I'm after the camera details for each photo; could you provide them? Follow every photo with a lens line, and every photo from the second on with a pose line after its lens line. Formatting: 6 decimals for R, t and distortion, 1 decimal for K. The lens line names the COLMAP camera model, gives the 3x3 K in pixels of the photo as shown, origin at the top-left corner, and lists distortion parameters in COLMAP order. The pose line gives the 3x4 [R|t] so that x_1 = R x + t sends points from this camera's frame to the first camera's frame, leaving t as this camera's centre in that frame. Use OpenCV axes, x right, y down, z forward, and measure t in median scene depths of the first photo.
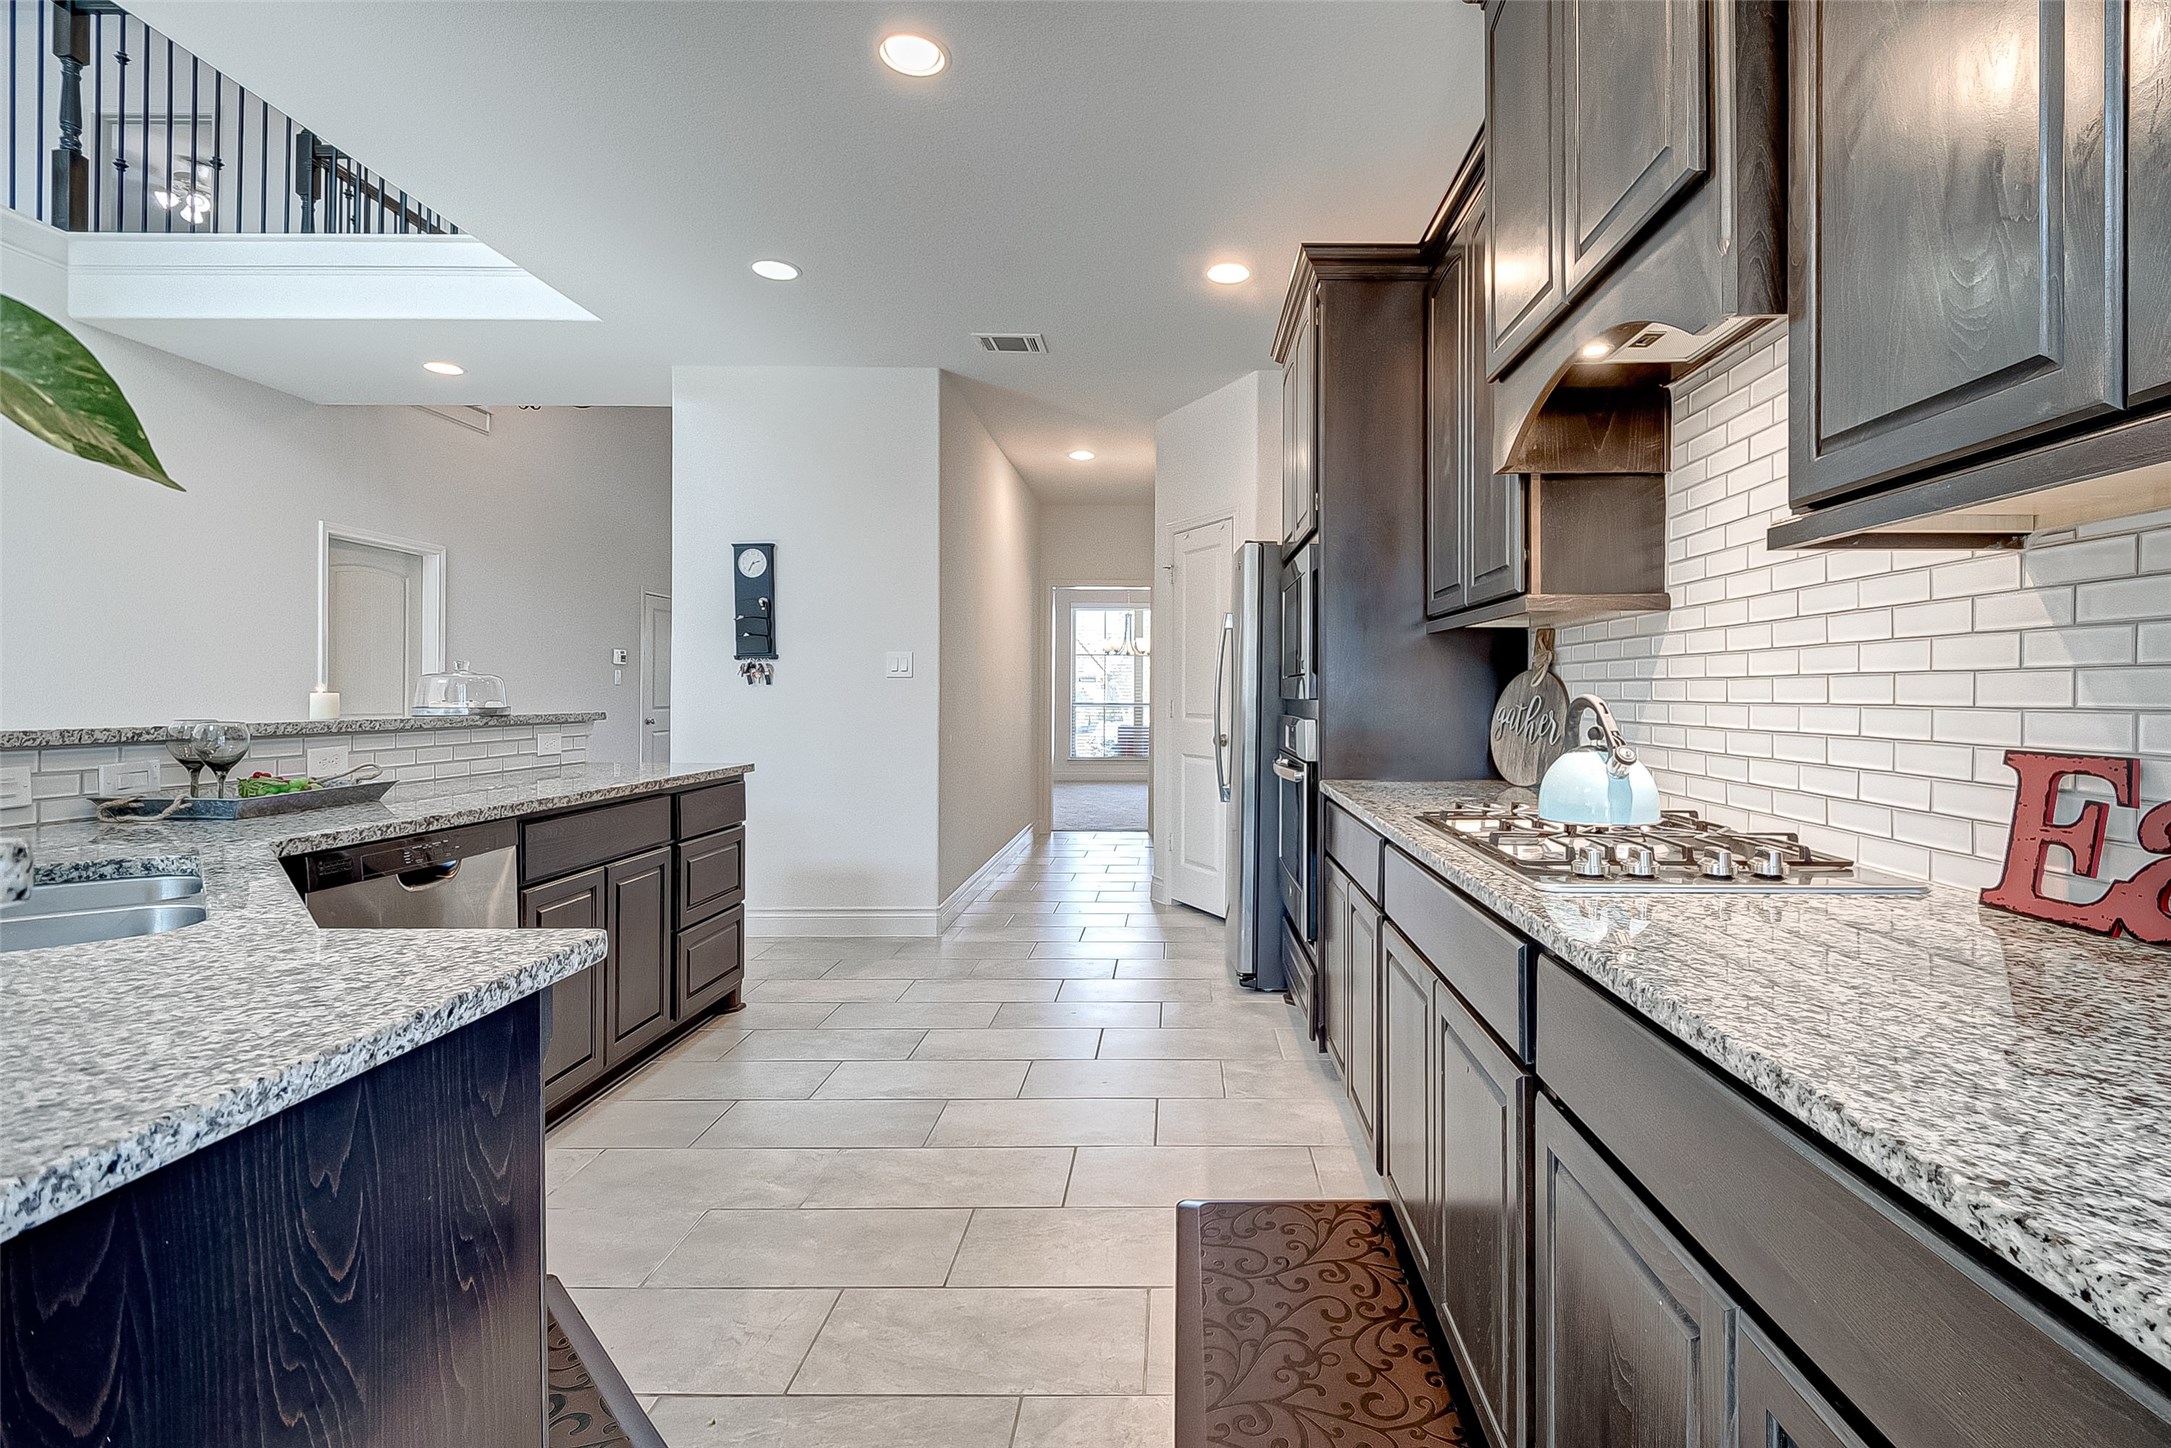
lens RADIAL K [[1009.8, 0, 1165.6], [0, 1009.8, 694.0], [0, 0, 1]] dist [0.008696, -0.004153]
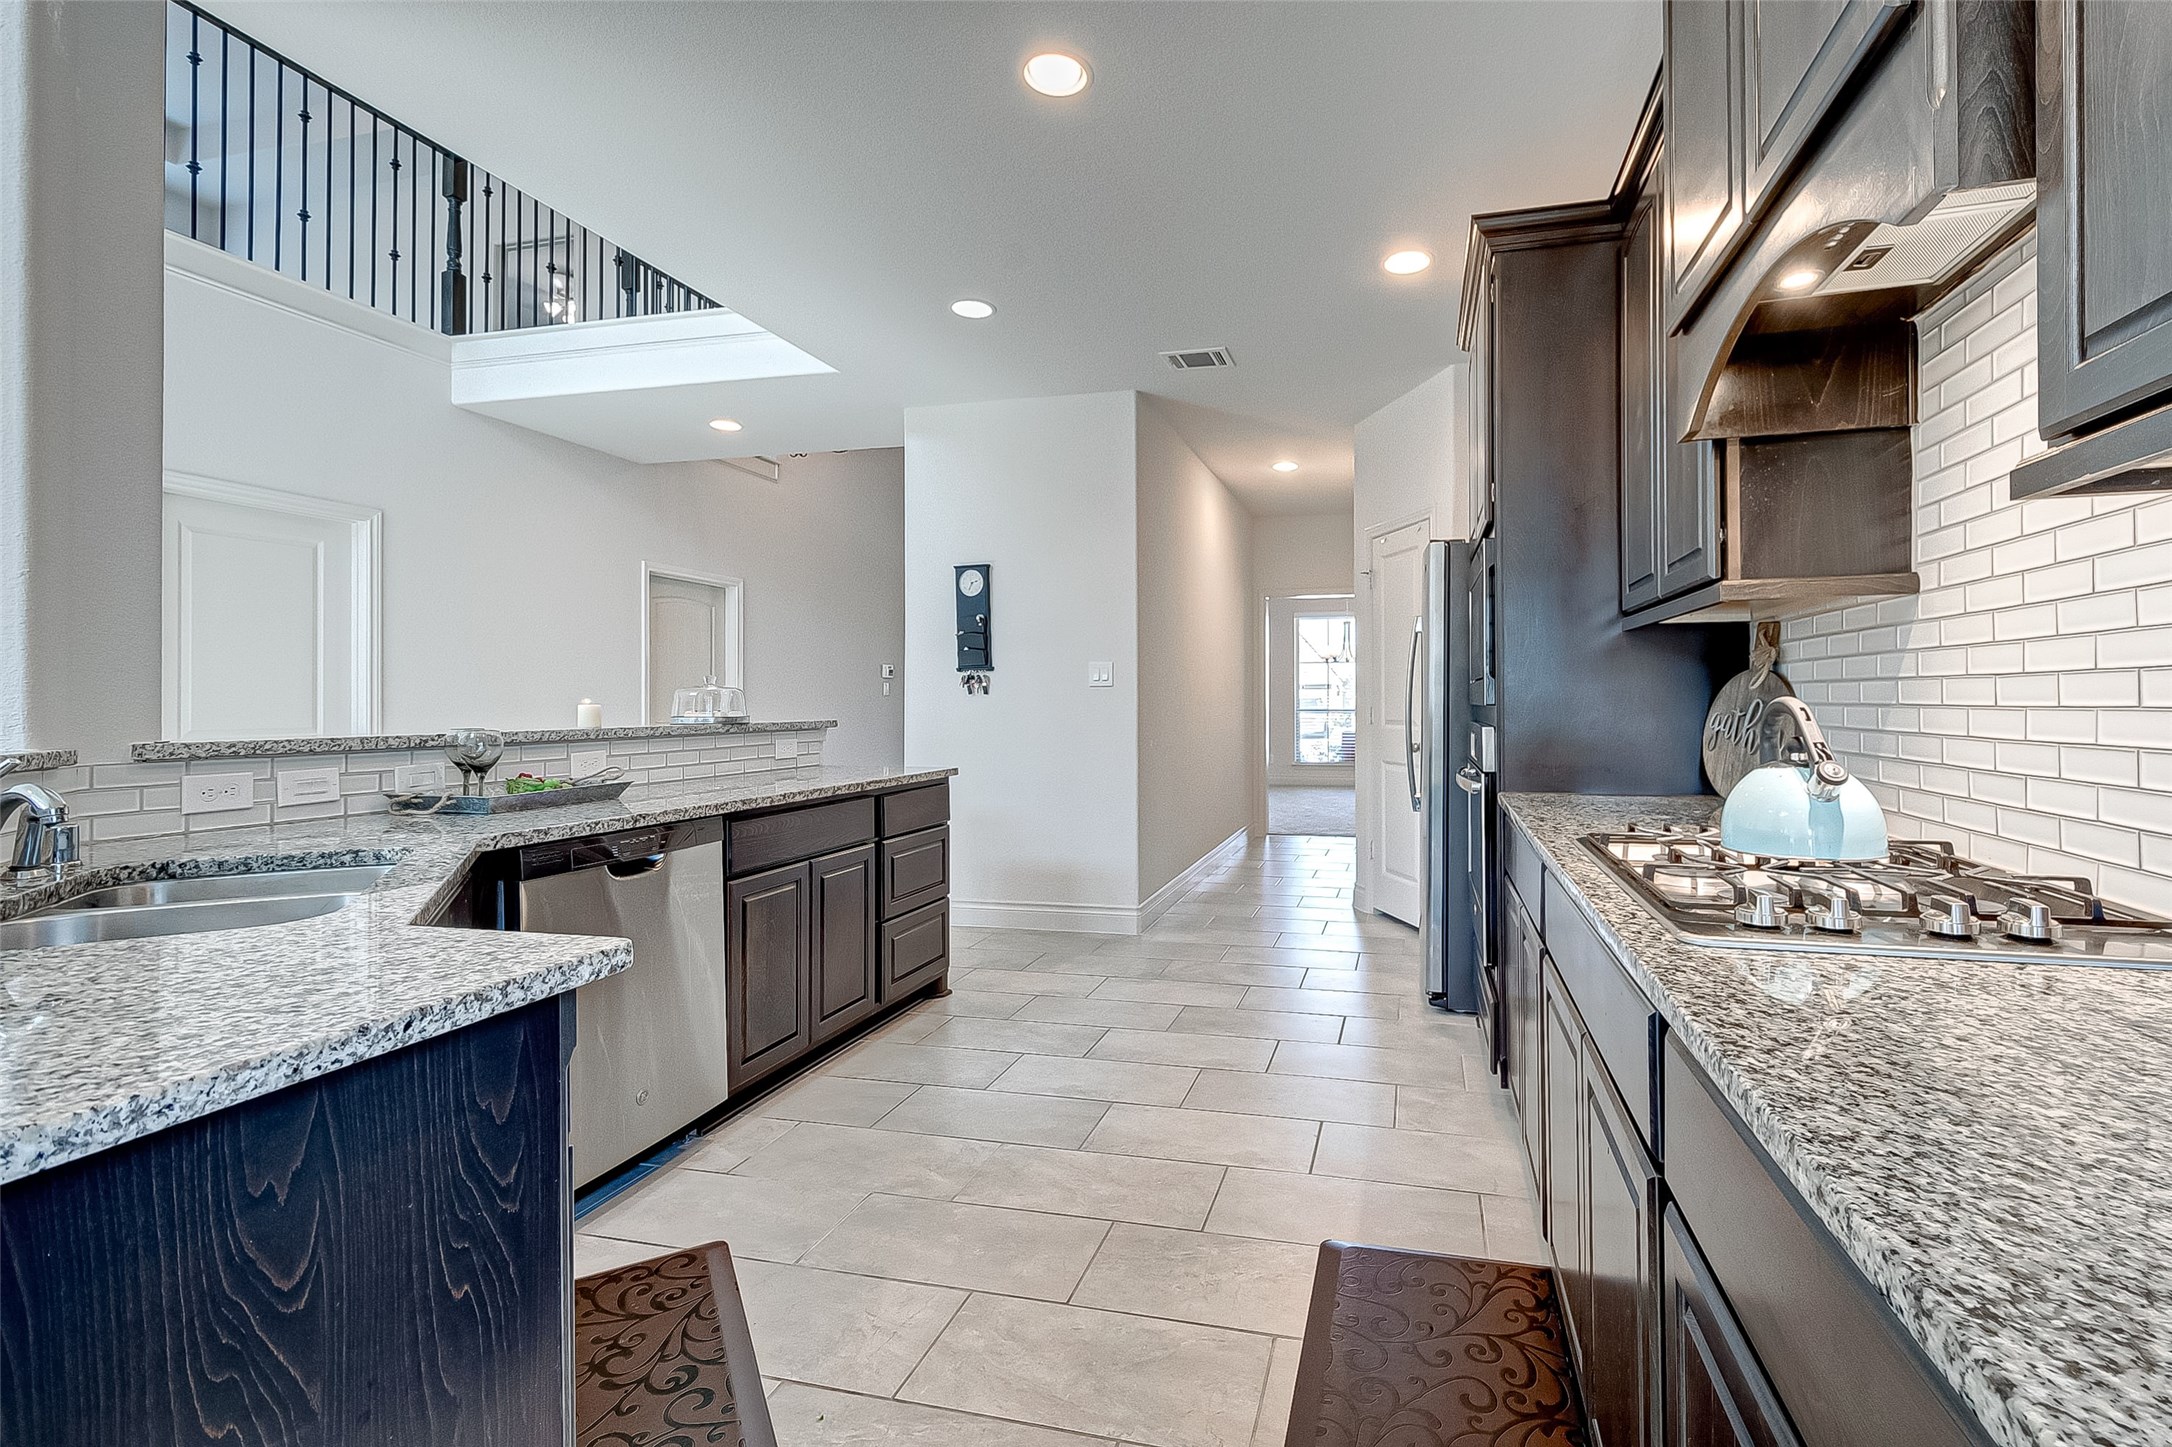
lens RADIAL K [[957.8, 0, 1173.2], [0, 957.8, 696.8], [0, 0, 1]] dist [0.017260, -0.005282]
pose [[0.971238, -0.008257, -0.237968, 0.100578], [0.007089, 0.999958, -0.005763, 0.000910], [0.238005, 0.003911, 0.971256, 0.101537]]
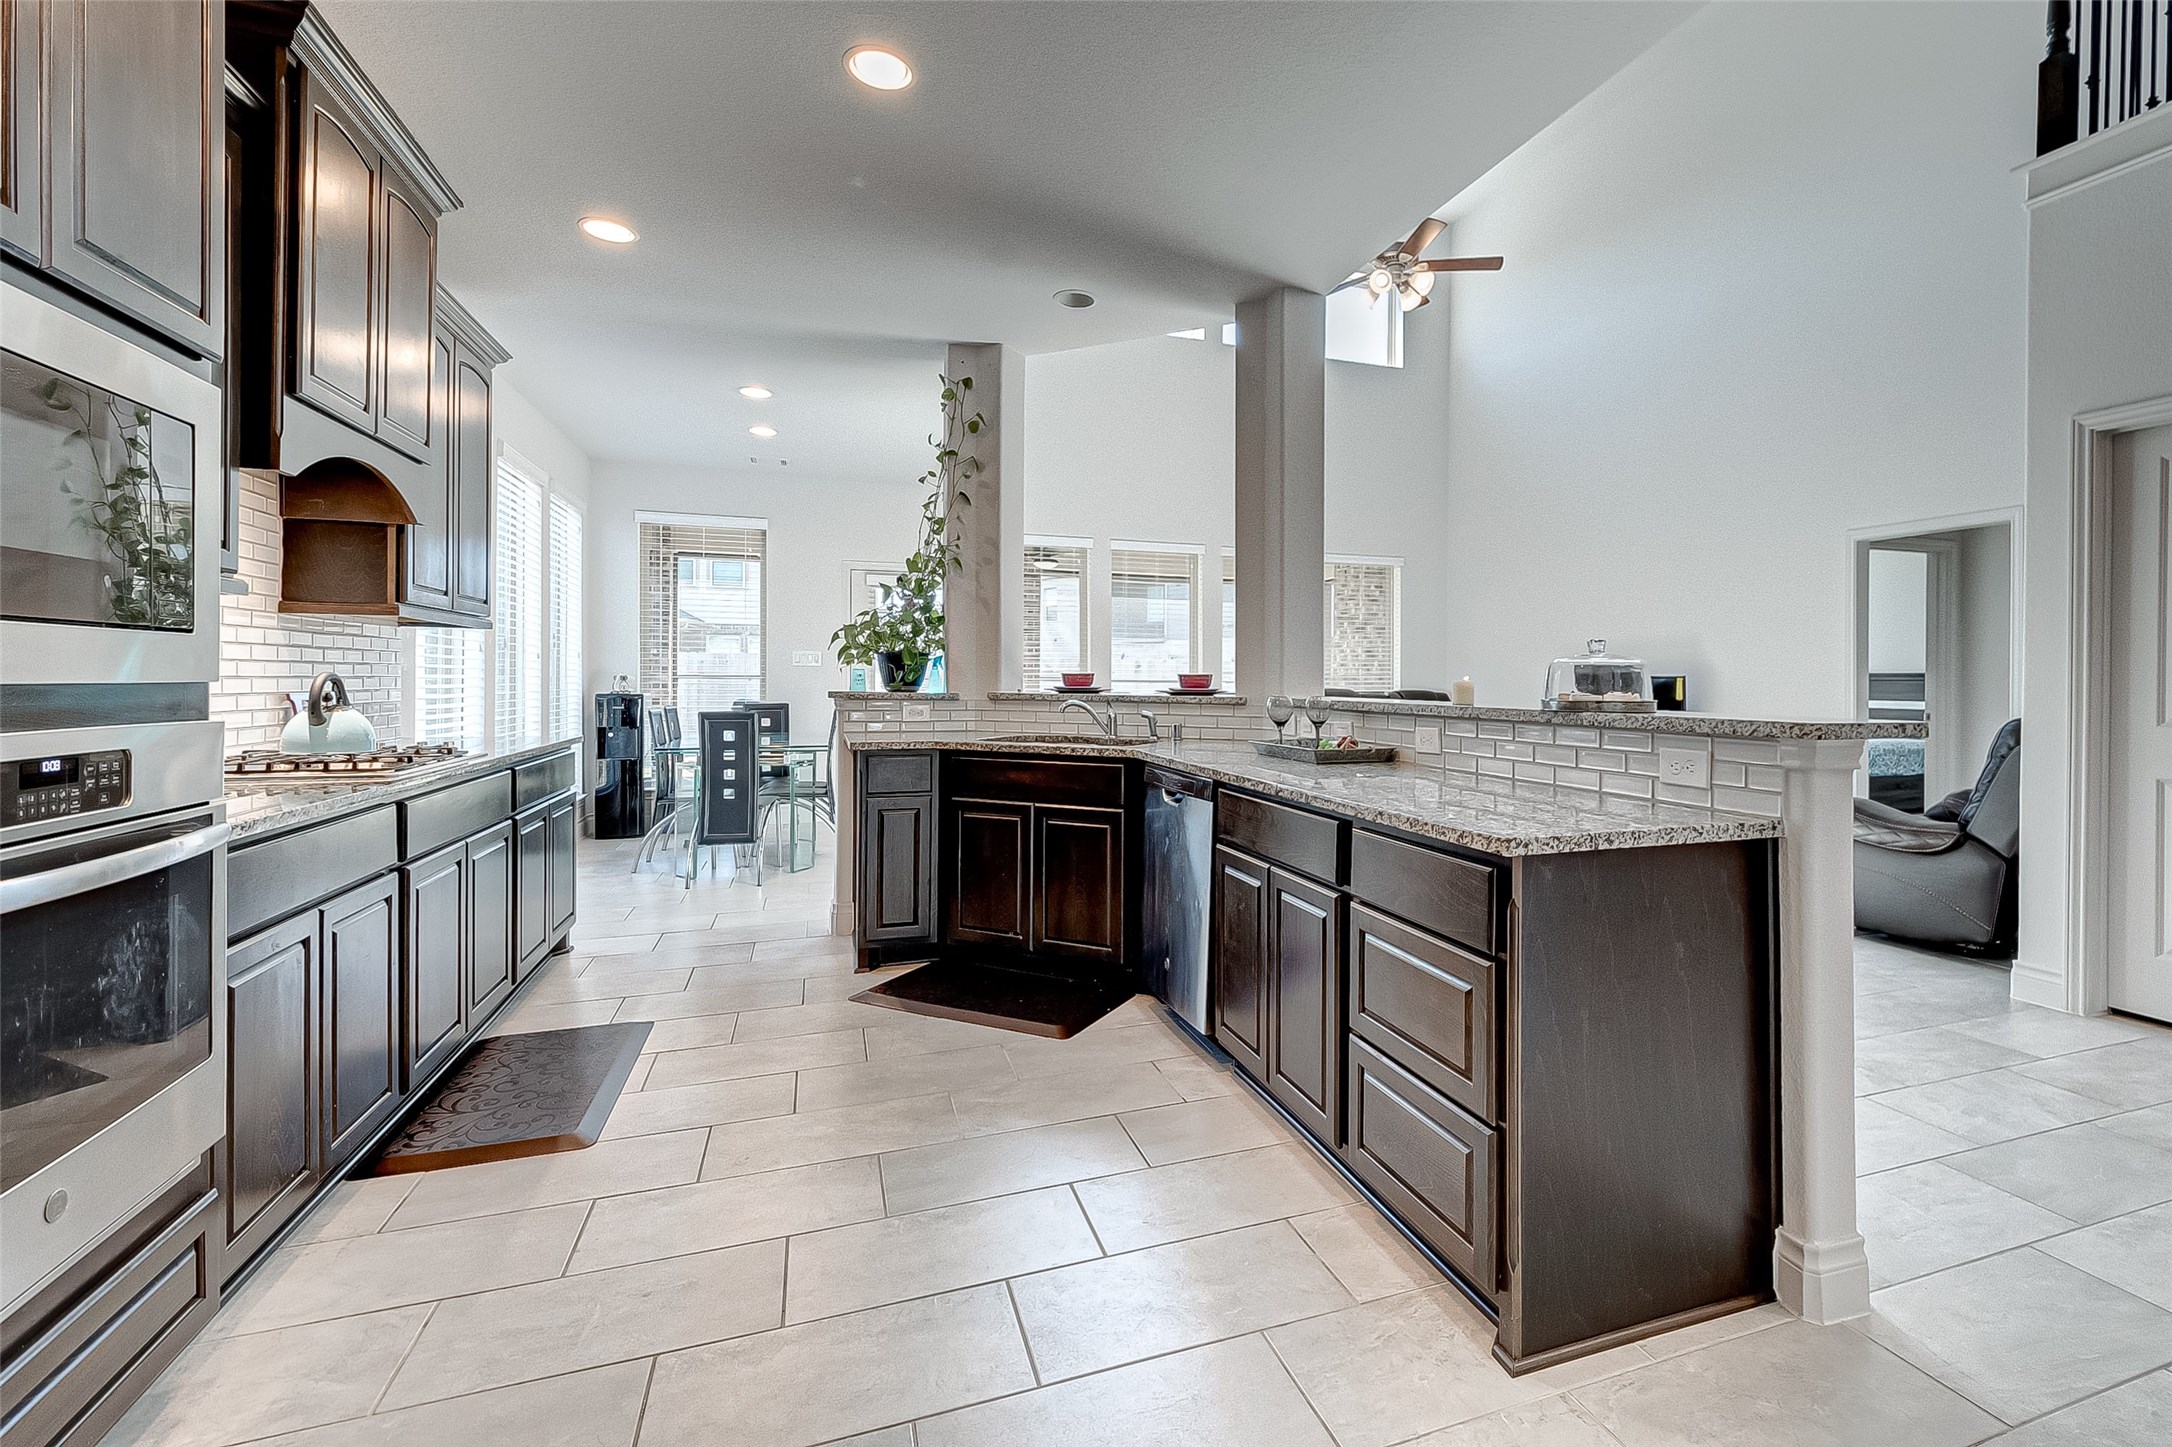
lens RADIAL K [[957.8, 0, 1175.1], [0, 957.8, 674.0], [0, 0, 1]] dist [0.017260, -0.005282]
pose [[-0.932828, -0.012427, -0.360108, -0.203592], [-0.011018, 0.999922, -0.005964, -0.001042], [0.360154, -0.001596, -0.932892, 2.349555]]
